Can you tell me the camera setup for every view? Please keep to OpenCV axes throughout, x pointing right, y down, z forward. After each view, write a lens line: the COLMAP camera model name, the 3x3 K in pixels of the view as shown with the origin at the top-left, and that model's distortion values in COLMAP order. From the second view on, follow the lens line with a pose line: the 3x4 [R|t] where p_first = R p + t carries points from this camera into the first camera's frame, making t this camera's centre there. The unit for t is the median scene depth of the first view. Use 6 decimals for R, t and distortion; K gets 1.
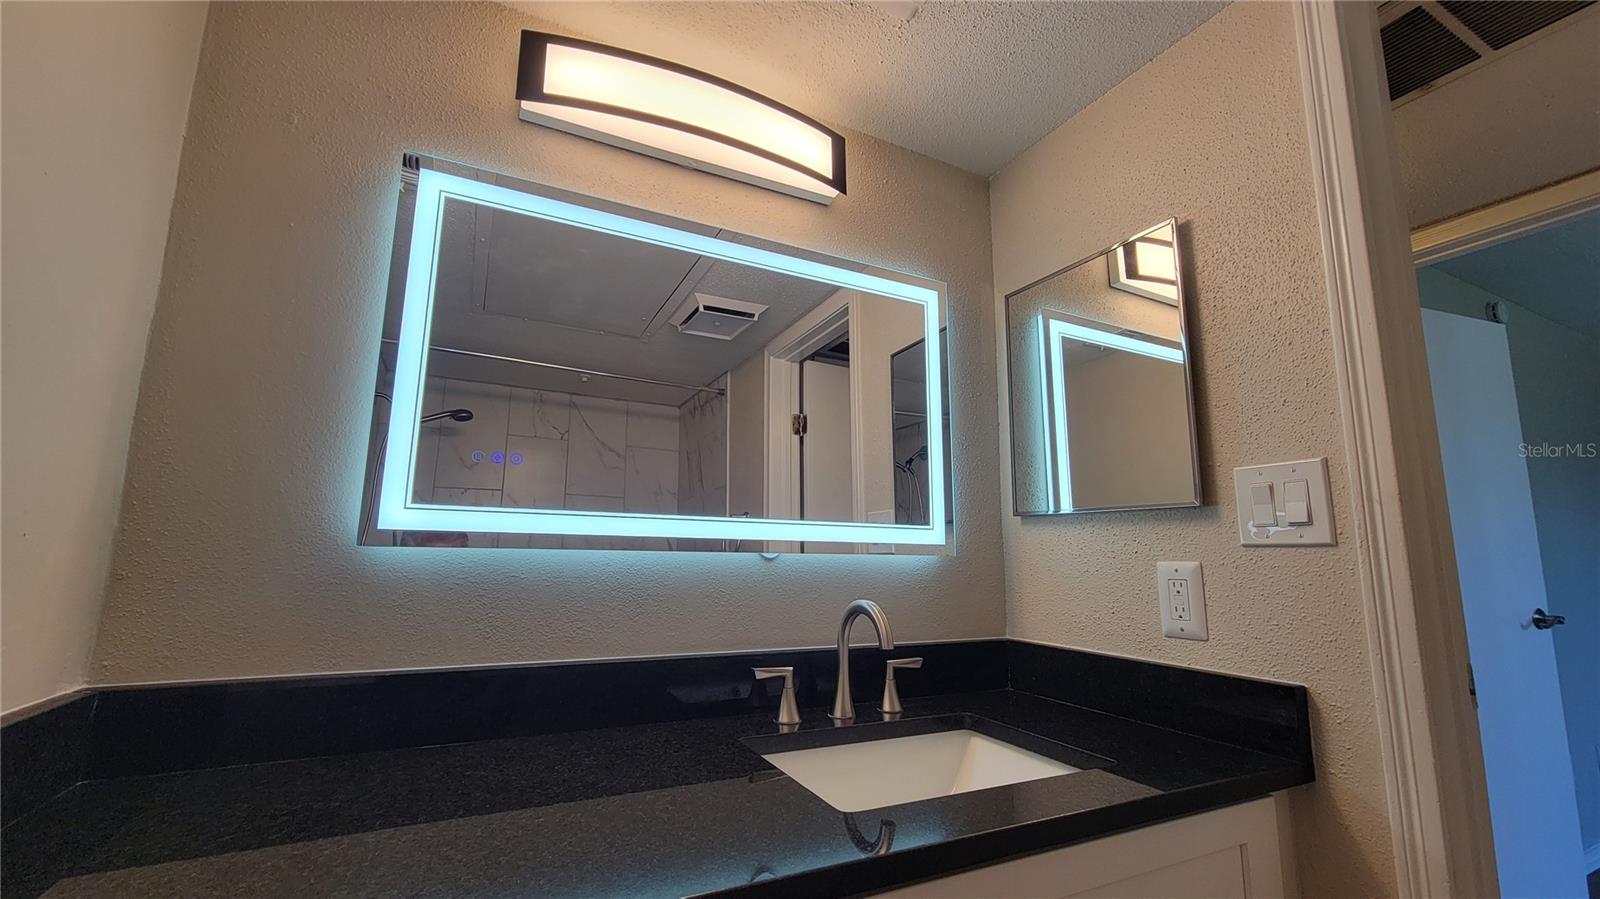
lens RADIAL K [[651.6, 0, 792.2], [0, 651.6, 450.2], [0, 0, 1]] dist [-0.000027, -0.000413]
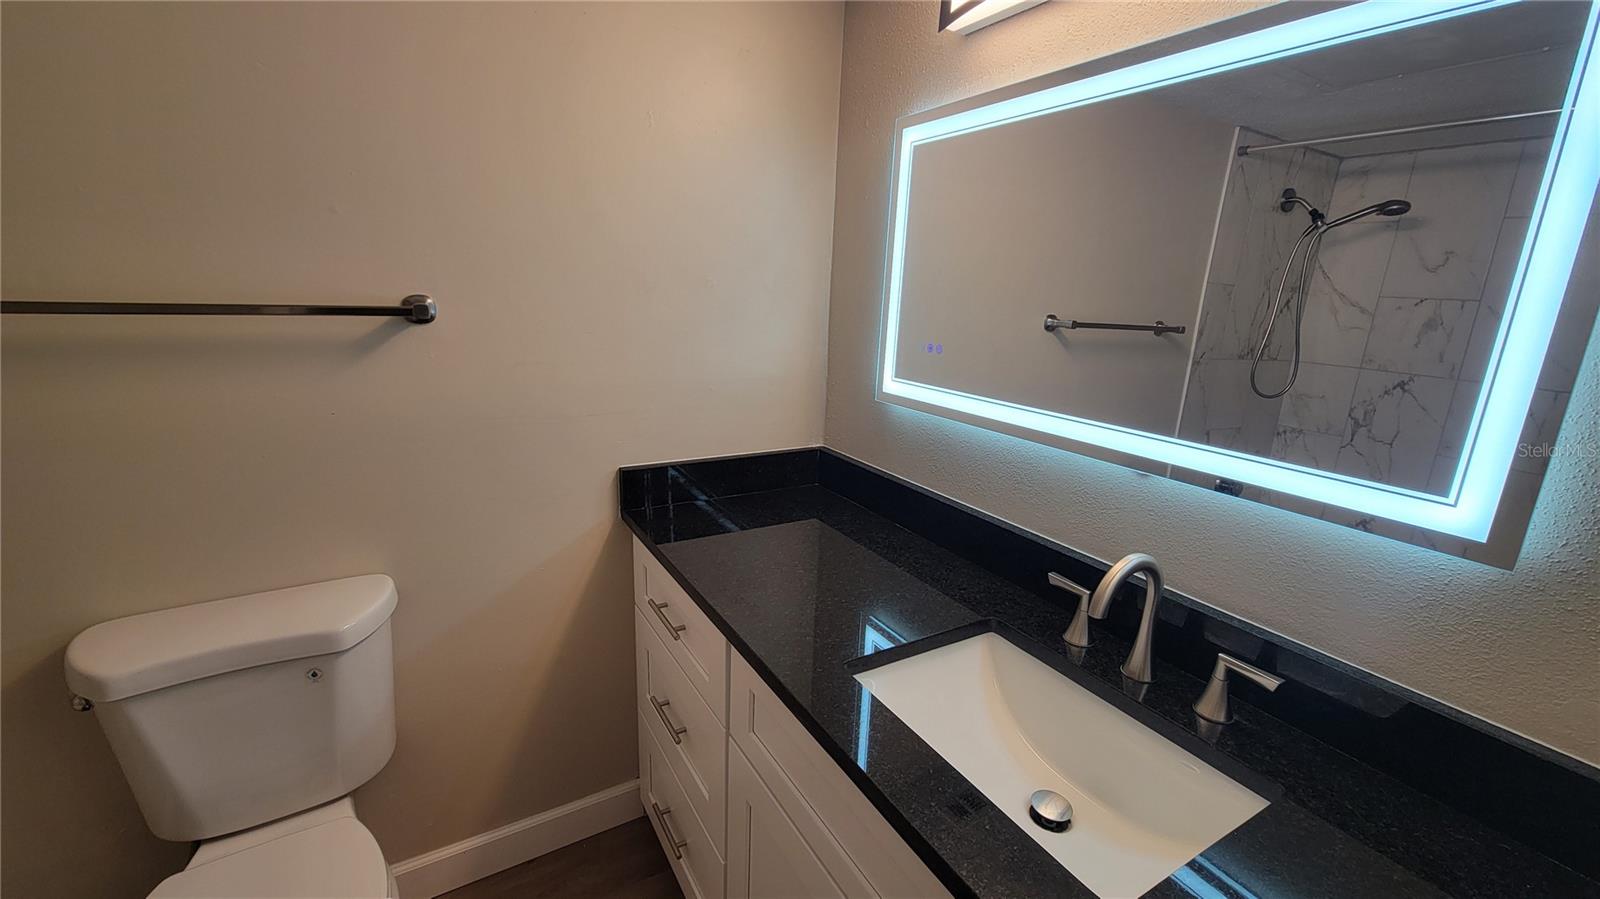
lens RADIAL K [[650.4, 0, 807.5], [0, 650.4, 467.3], [0, 0, 1]] dist [-0.000647, -0.000112]
pose [[0.072143, 0.255794, -0.964036, 0.800799], [0.119437, 0.957384, 0.262967, -0.123079], [0.990217, -0.134112, 0.038517, 0.587668]]
